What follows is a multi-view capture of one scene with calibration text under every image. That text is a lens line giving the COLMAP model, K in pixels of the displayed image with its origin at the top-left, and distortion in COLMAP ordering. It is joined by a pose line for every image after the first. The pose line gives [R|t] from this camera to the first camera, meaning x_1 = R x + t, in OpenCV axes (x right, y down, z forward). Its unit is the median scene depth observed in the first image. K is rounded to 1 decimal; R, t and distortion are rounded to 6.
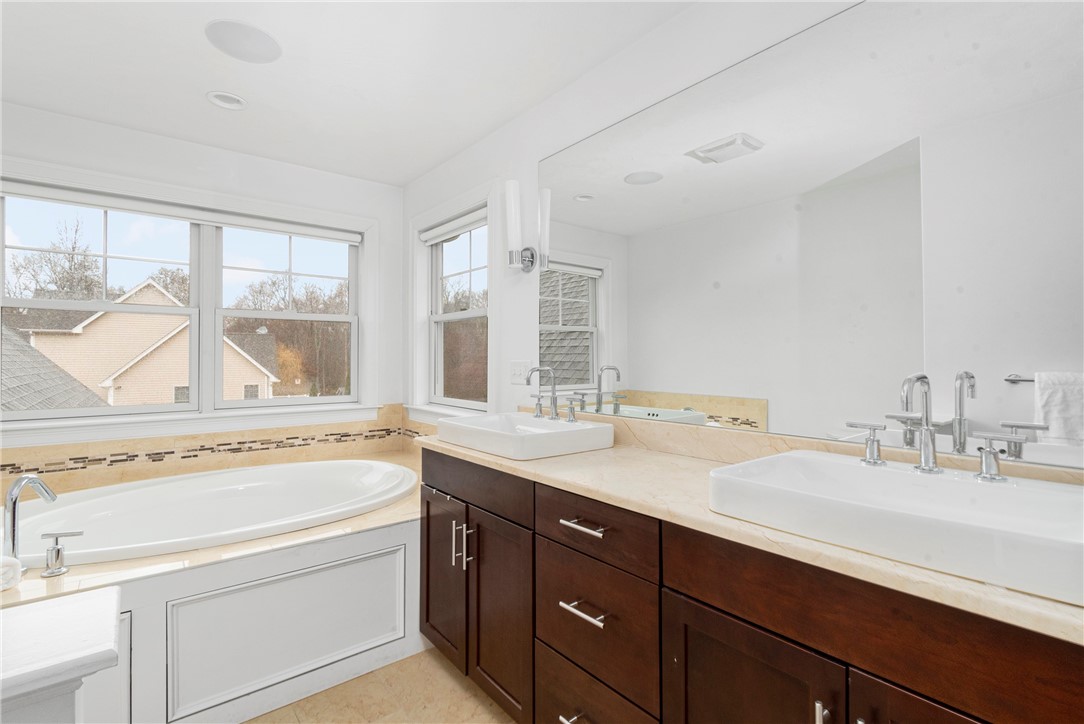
lens RADIAL K [[508.6, 0, 539.2], [0, 508.6, 356.6], [0, 0, 1]] dist [-0.000520, -0.000371]
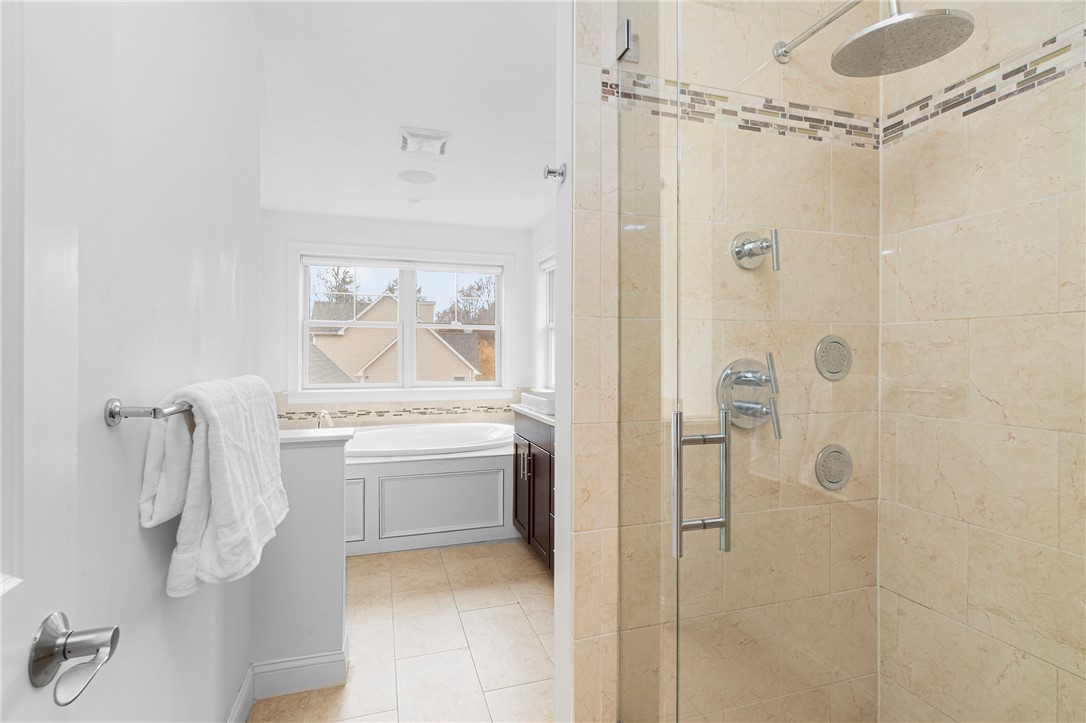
lens RADIAL K [[506.0, 0, 542.5], [0, 506.0, 359.0], [0, 0, 1]] dist [-0.000691, -0.000009]
pose [[0.936740, 0.007685, -0.349942, 0.290631], [-0.003681, 0.999920, 0.012104, -0.003127], [0.350007, -0.010050, 0.936693, -0.327591]]
